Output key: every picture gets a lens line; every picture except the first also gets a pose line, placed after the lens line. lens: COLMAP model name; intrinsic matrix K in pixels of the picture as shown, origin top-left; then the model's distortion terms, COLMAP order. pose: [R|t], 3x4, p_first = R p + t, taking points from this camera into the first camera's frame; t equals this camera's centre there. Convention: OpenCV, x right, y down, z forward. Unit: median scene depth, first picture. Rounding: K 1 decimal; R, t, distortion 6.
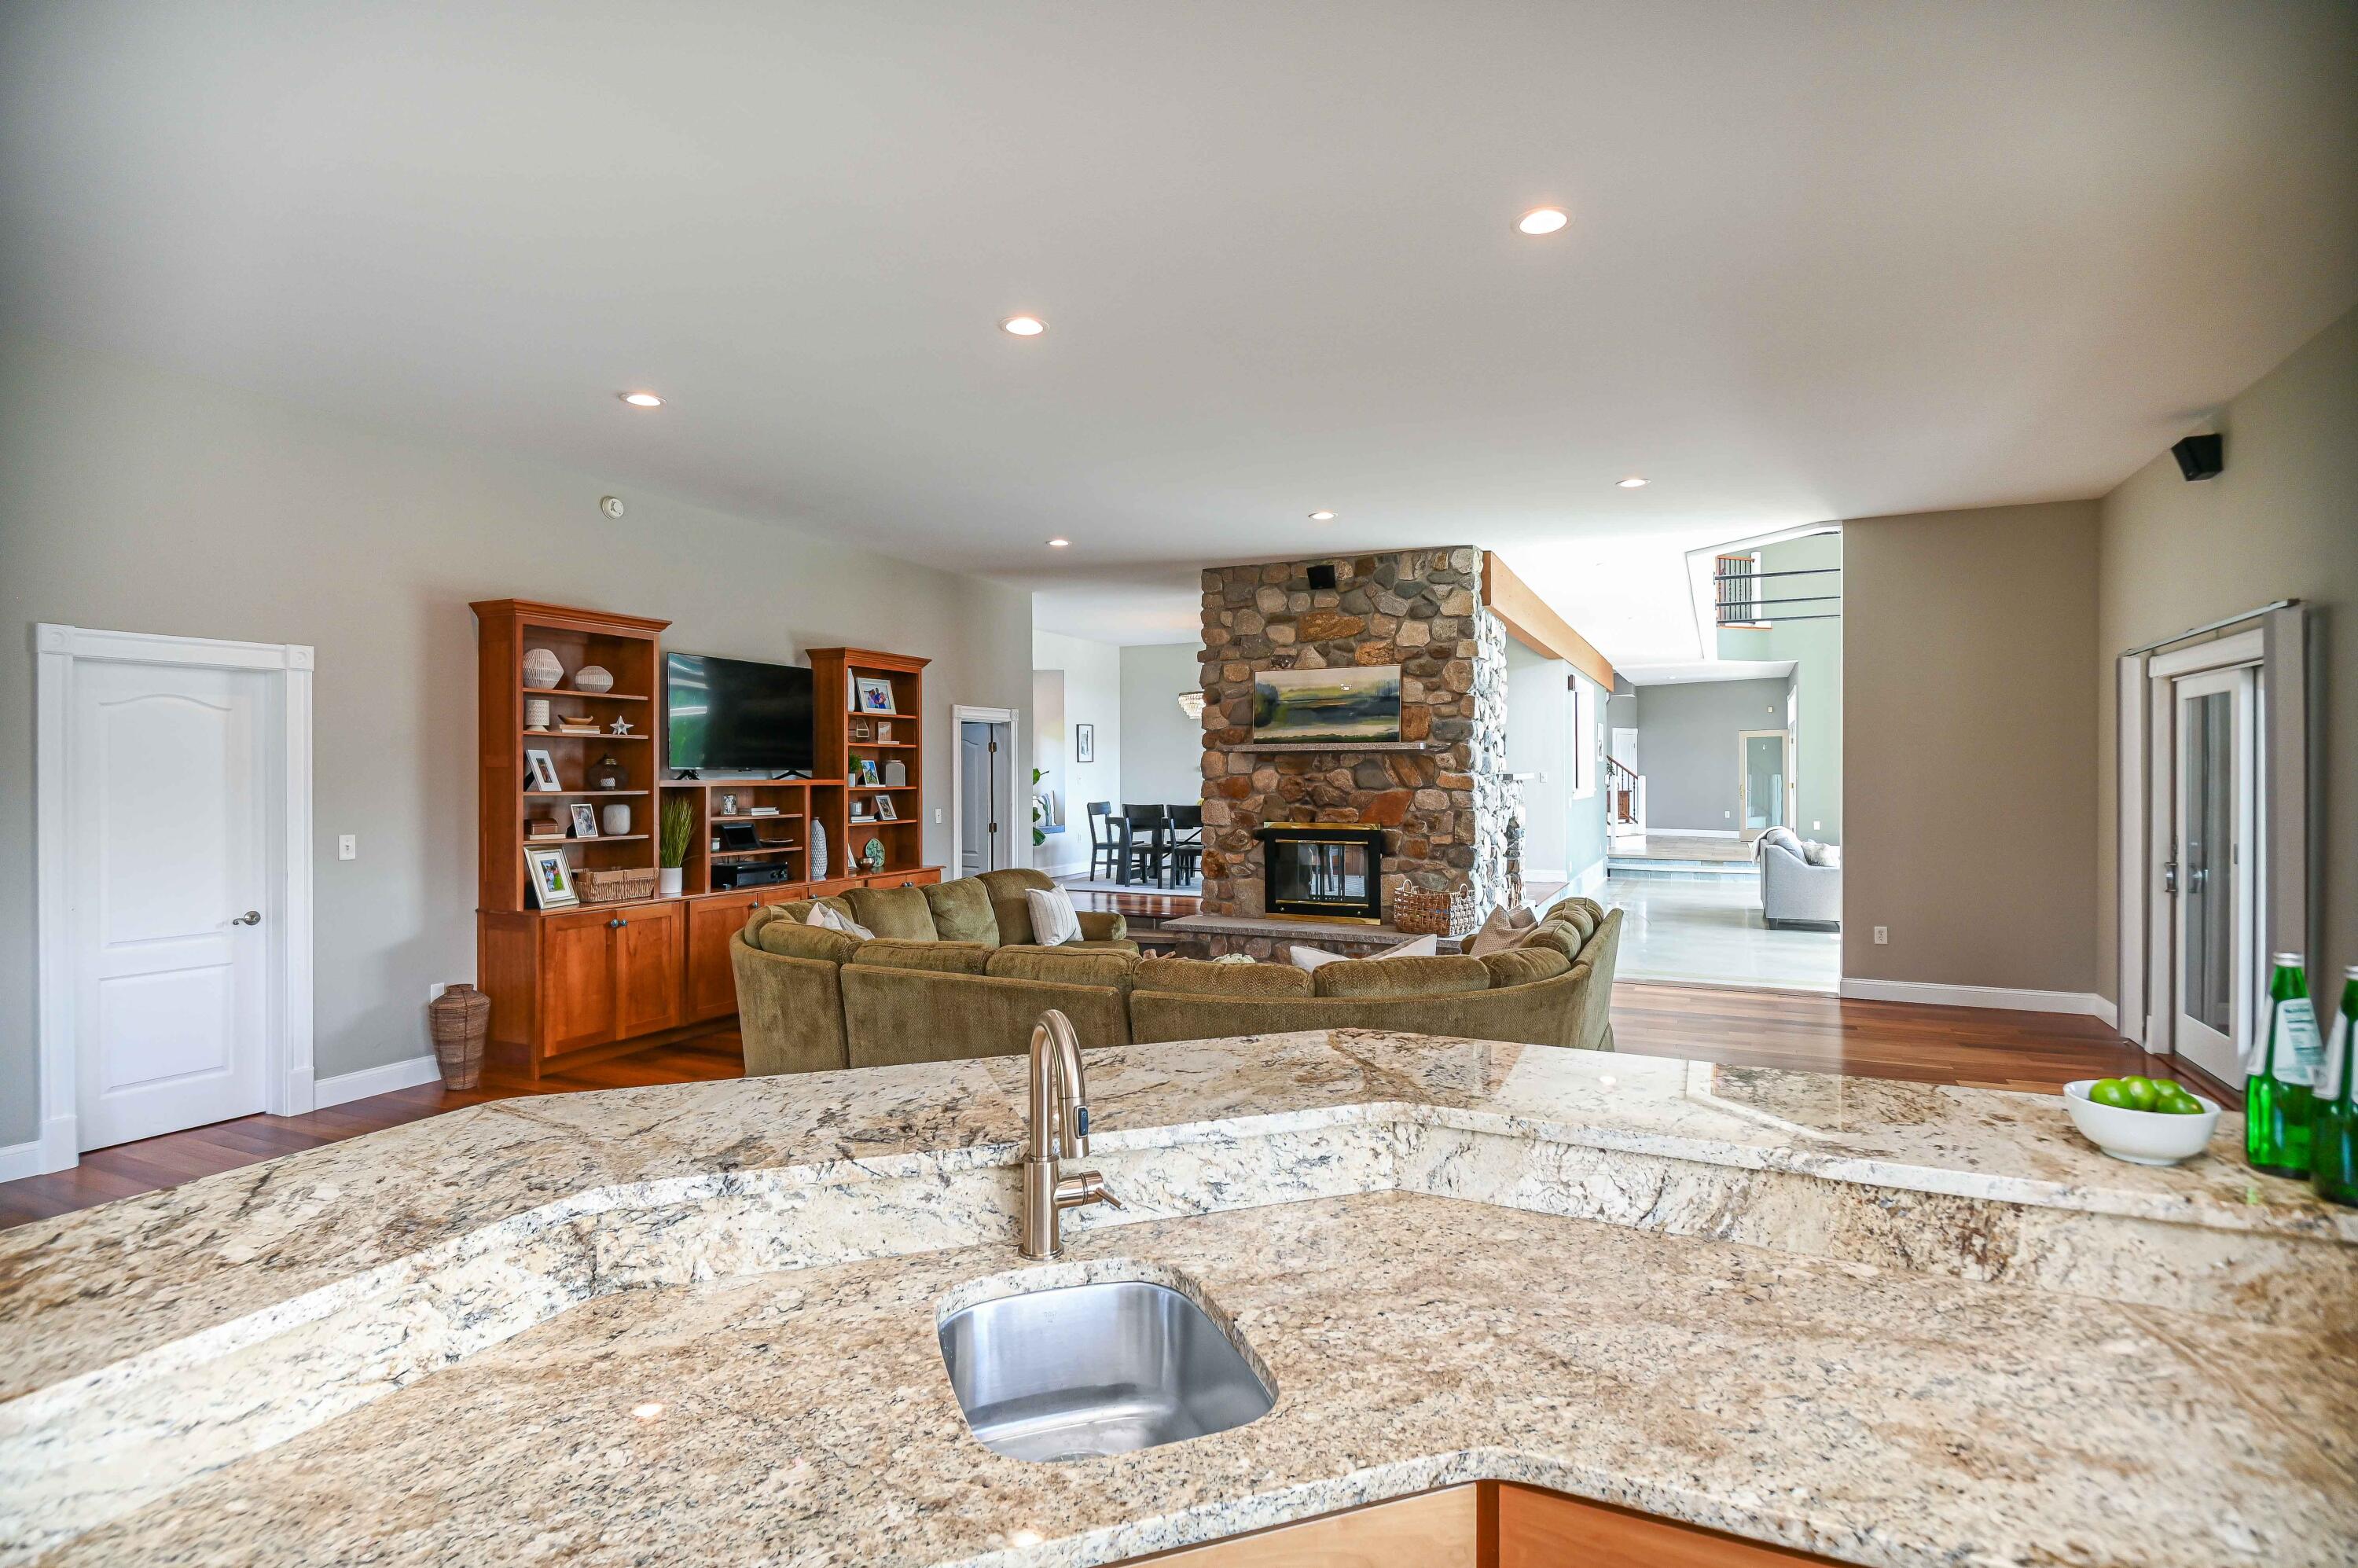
lens RADIAL K [[1162.4, 0, 1171.7], [0, 1162.4, 774.6], [0, 0, 1]] dist [0.001068, -0.006036]
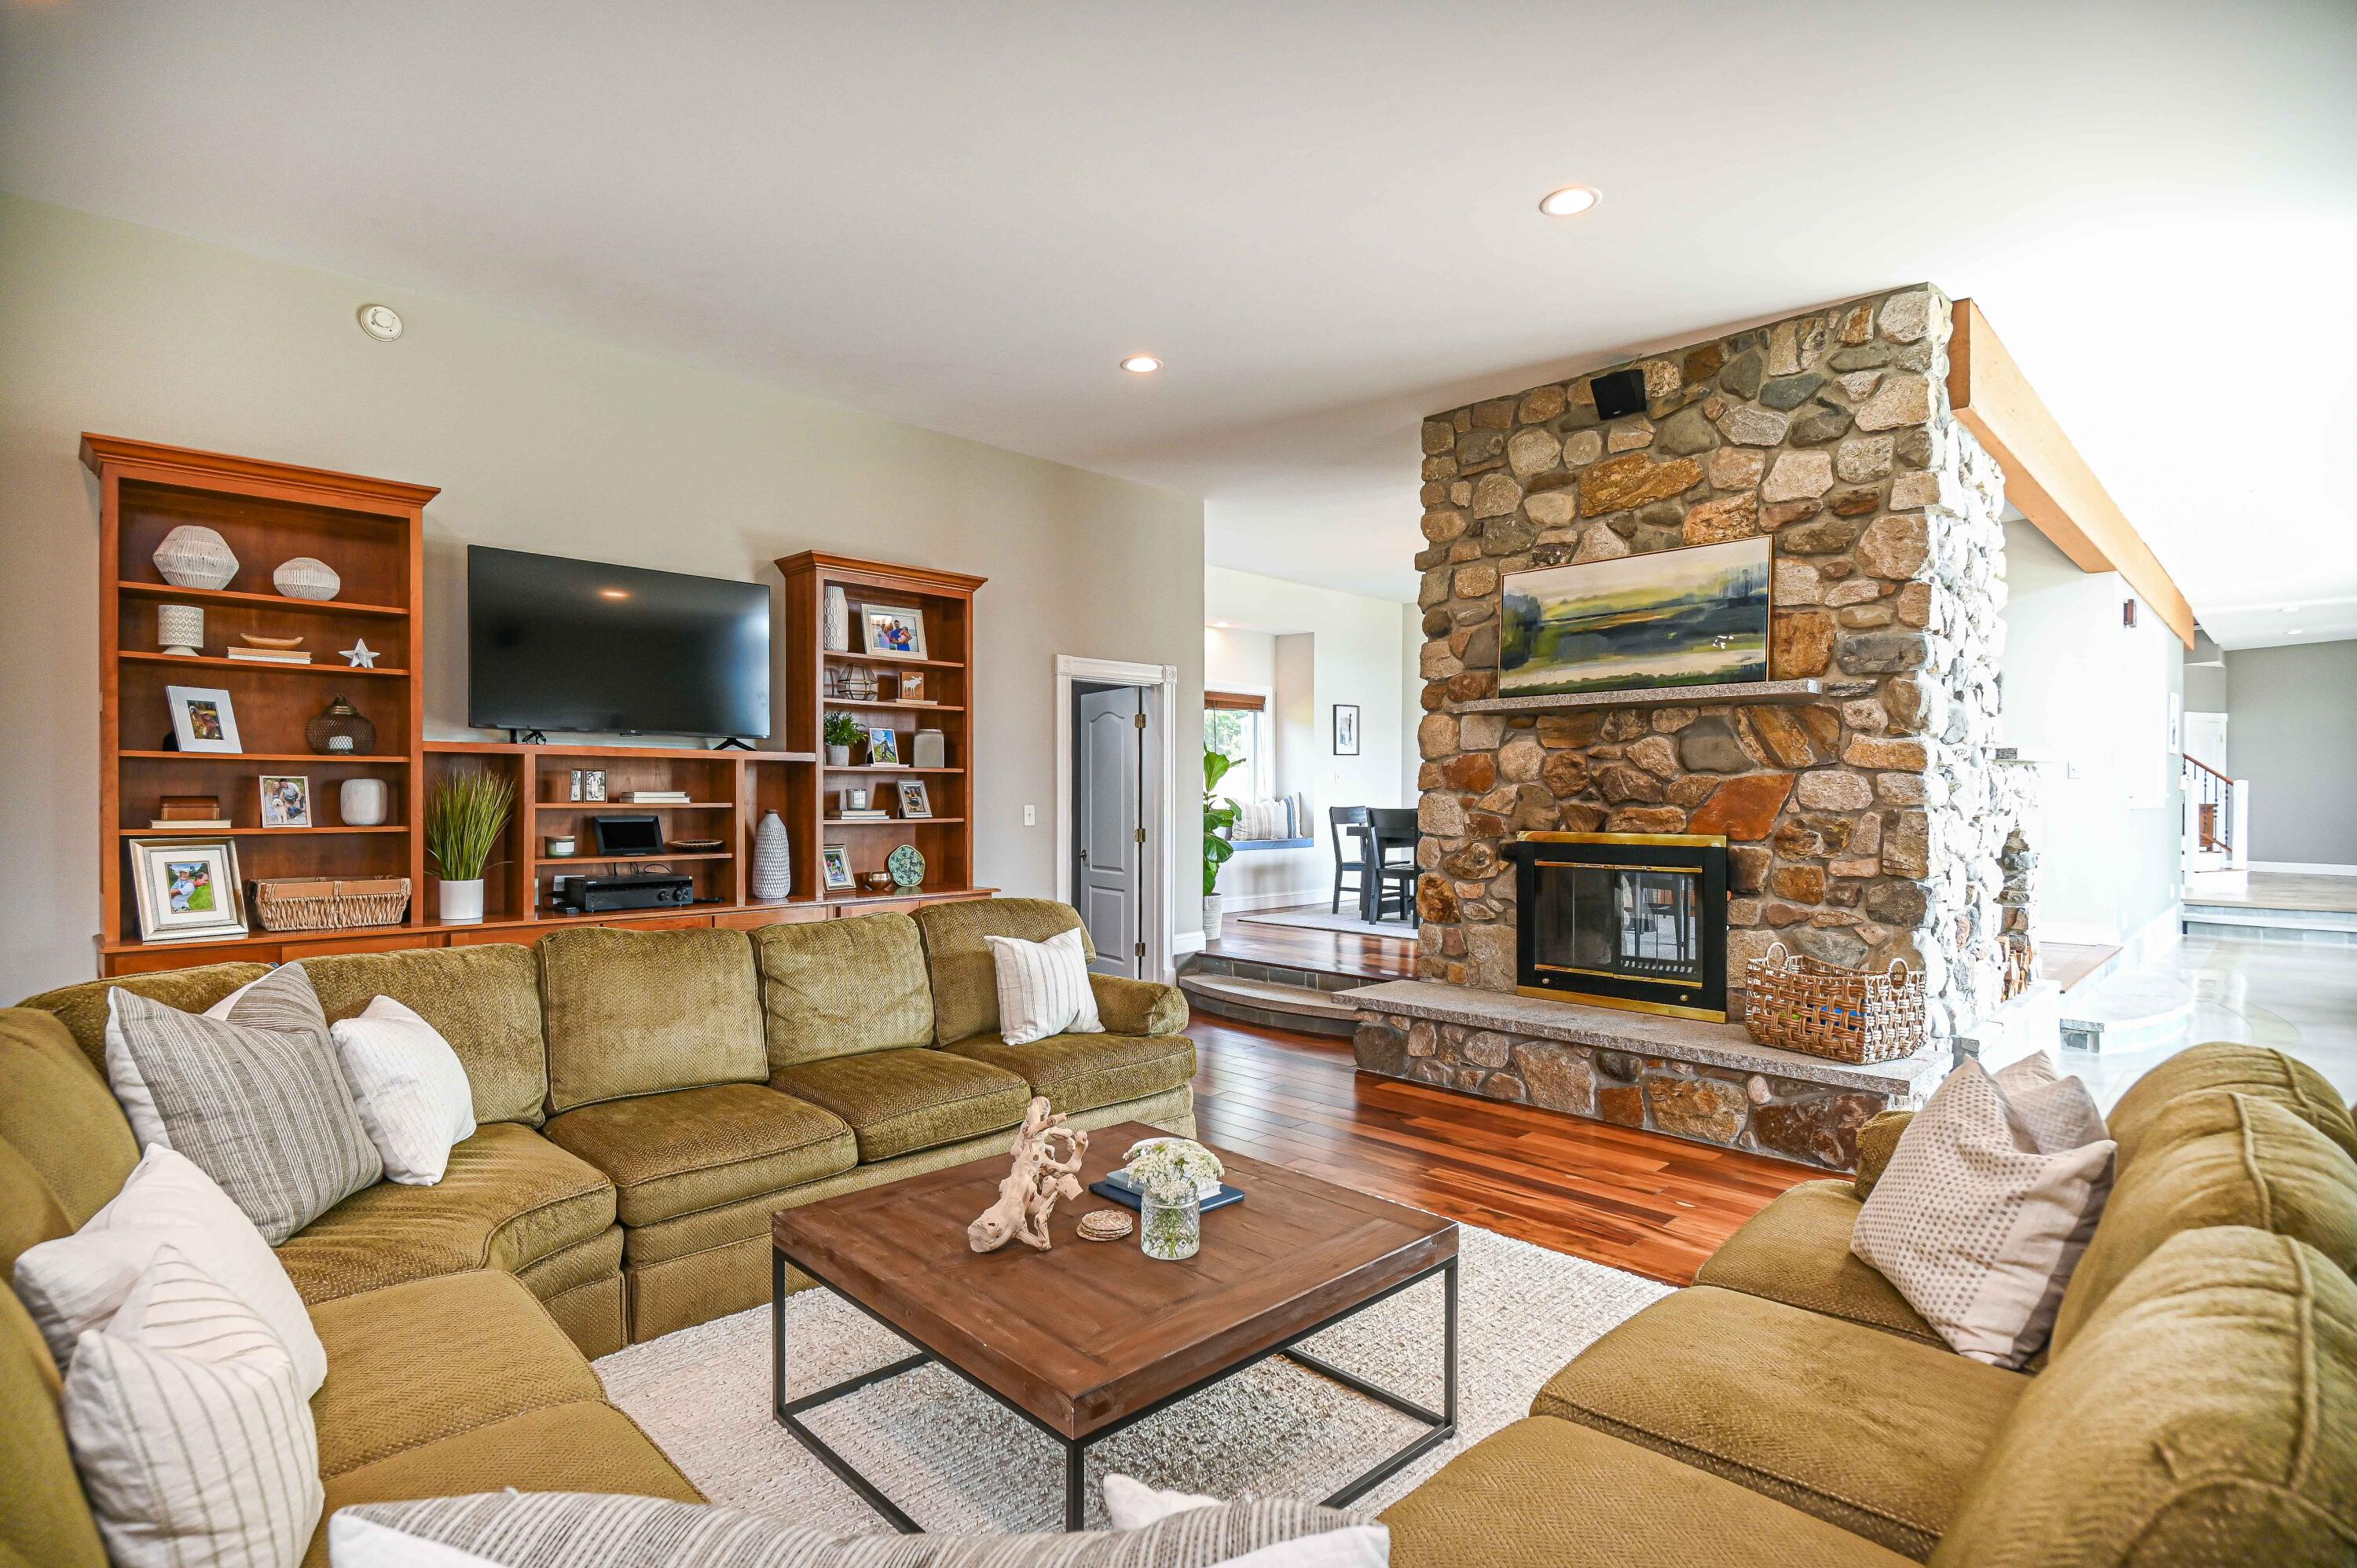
lens RADIAL K [[1161.9, 0, 1178.9], [0, 1161.9, 806.8], [0, 0, 1]] dist [0.001068, -0.006036]
pose [[0.944106, 0.007841, -0.329548, 0.117560], [-0.004484, 0.999930, 0.010945, 0.024352], [0.329611, -0.008855, 0.944075, 0.409734]]
